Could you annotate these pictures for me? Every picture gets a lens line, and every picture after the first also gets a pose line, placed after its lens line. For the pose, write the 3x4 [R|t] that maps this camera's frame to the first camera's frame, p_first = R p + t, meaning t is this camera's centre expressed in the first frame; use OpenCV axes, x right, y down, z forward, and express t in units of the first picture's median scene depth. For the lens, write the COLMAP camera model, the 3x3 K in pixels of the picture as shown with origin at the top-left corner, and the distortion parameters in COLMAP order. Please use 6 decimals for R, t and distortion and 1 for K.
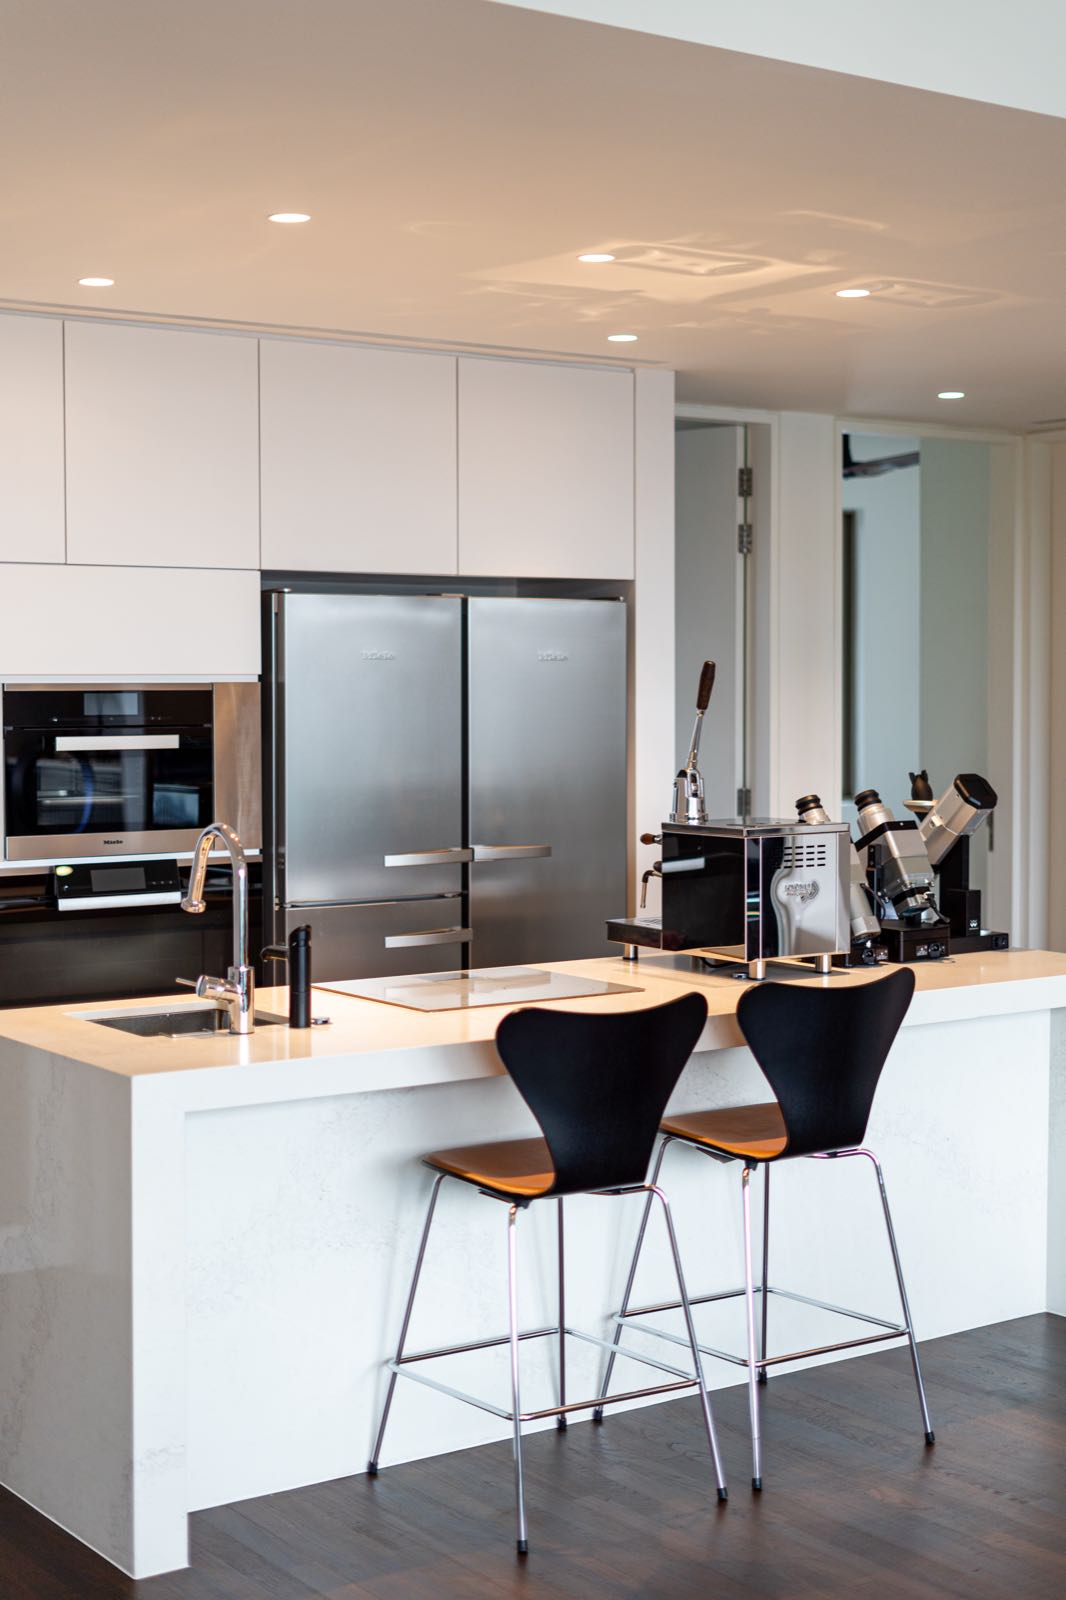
lens RADIAL K [[2272.7, 0, 533.0], [0, 2272.7, 800.0], [0, 0, 1]] dist [-0.000992, 0.026589]
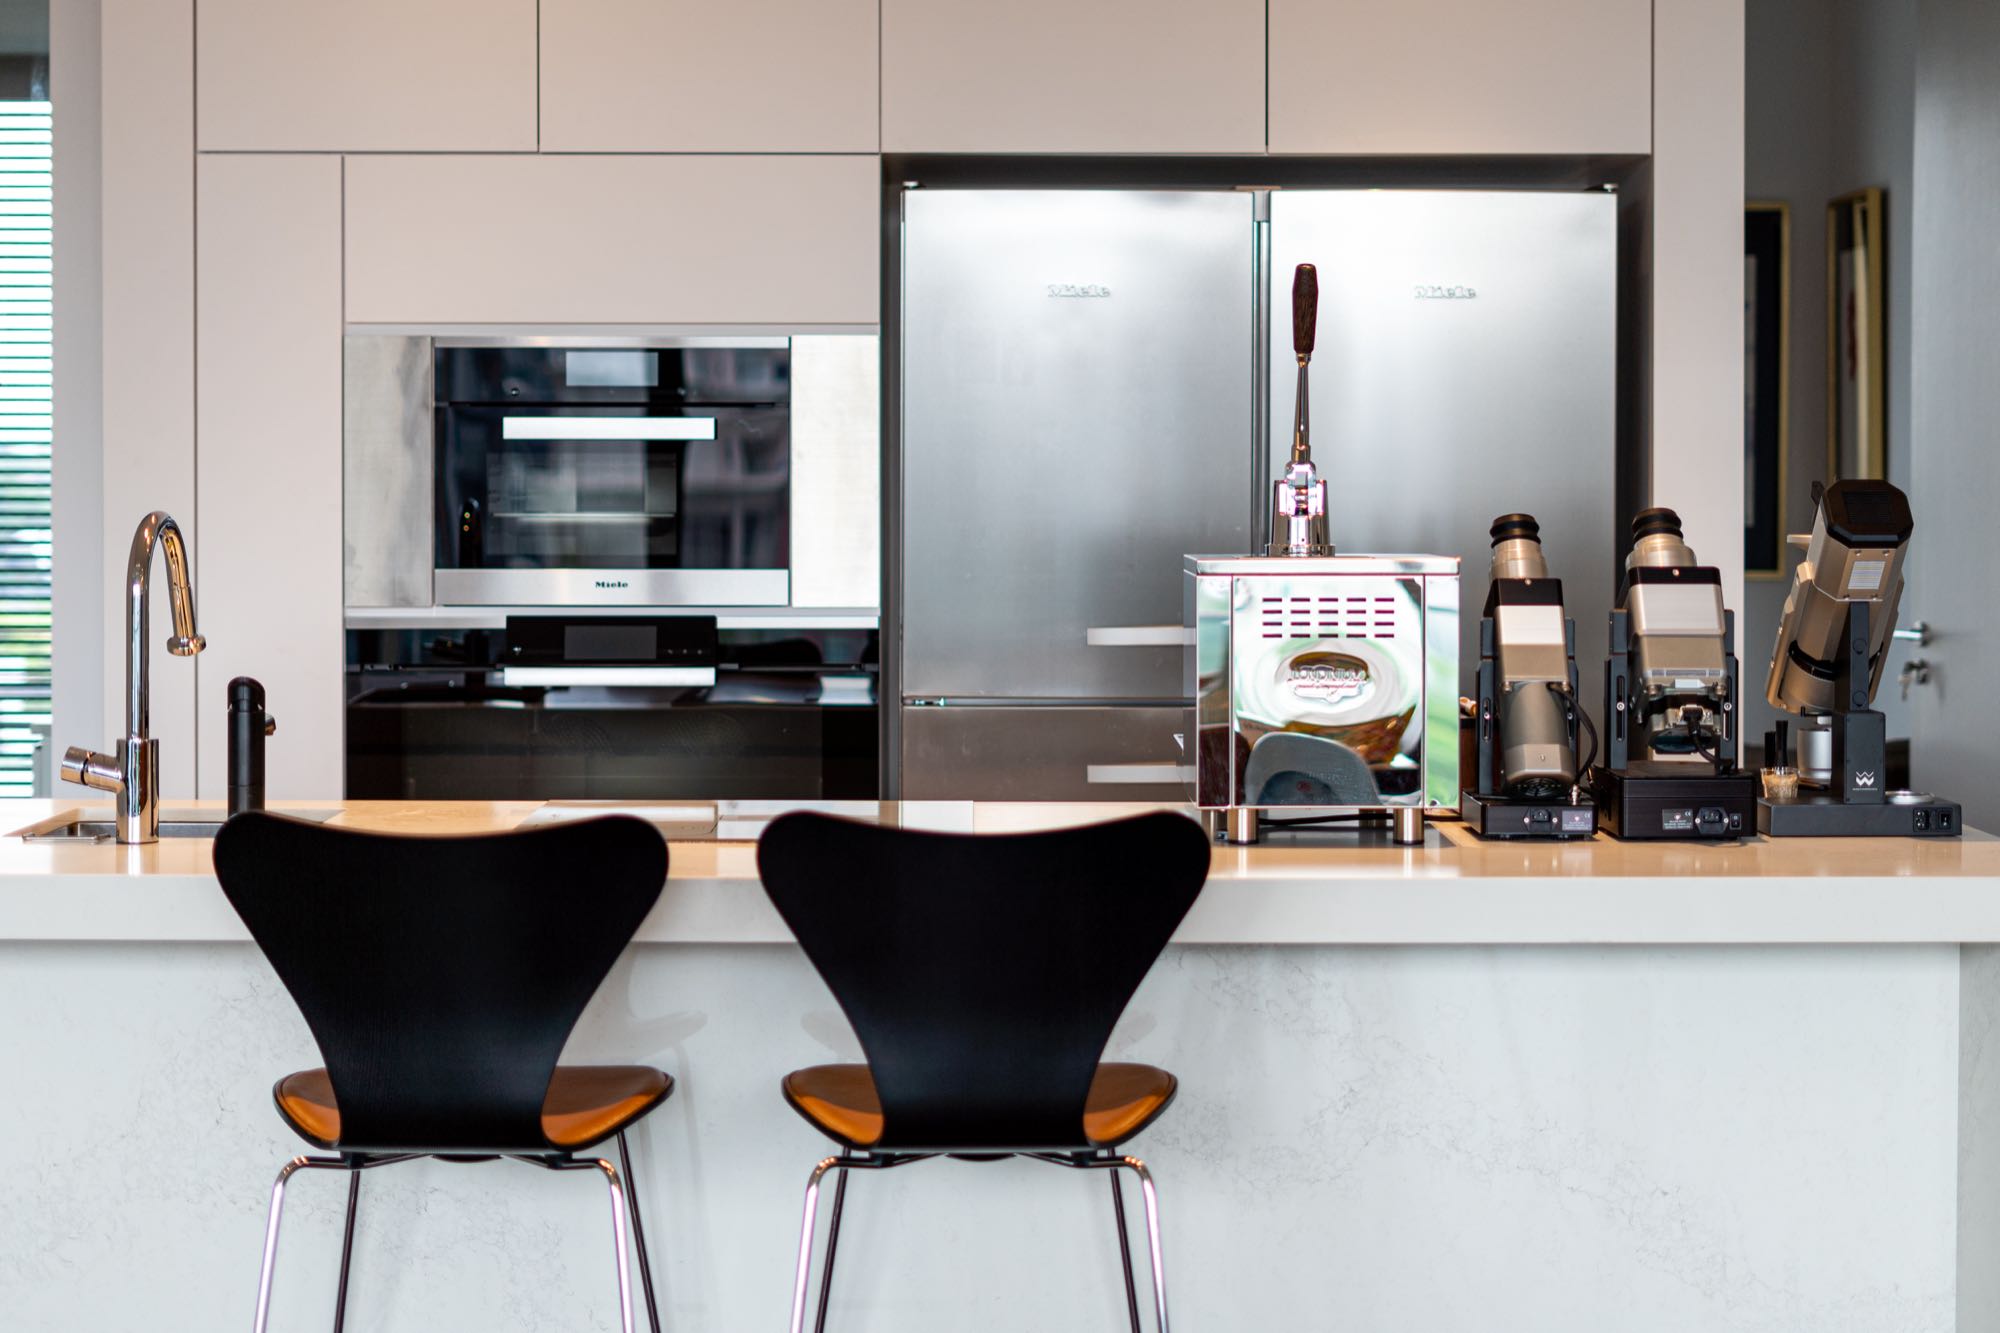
lens RADIAL K [[3451.0, 0, 999.9], [0, 3451.0, 562.4], [0, 0, 1]] dist [0.001250, -0.068897]
pose [[0.825470, 0.017158, -0.564185, 0.463924], [-0.032462, 0.999327, -0.017106, 0.025956], [0.563511, 0.032435, 0.825471, 0.266748]]
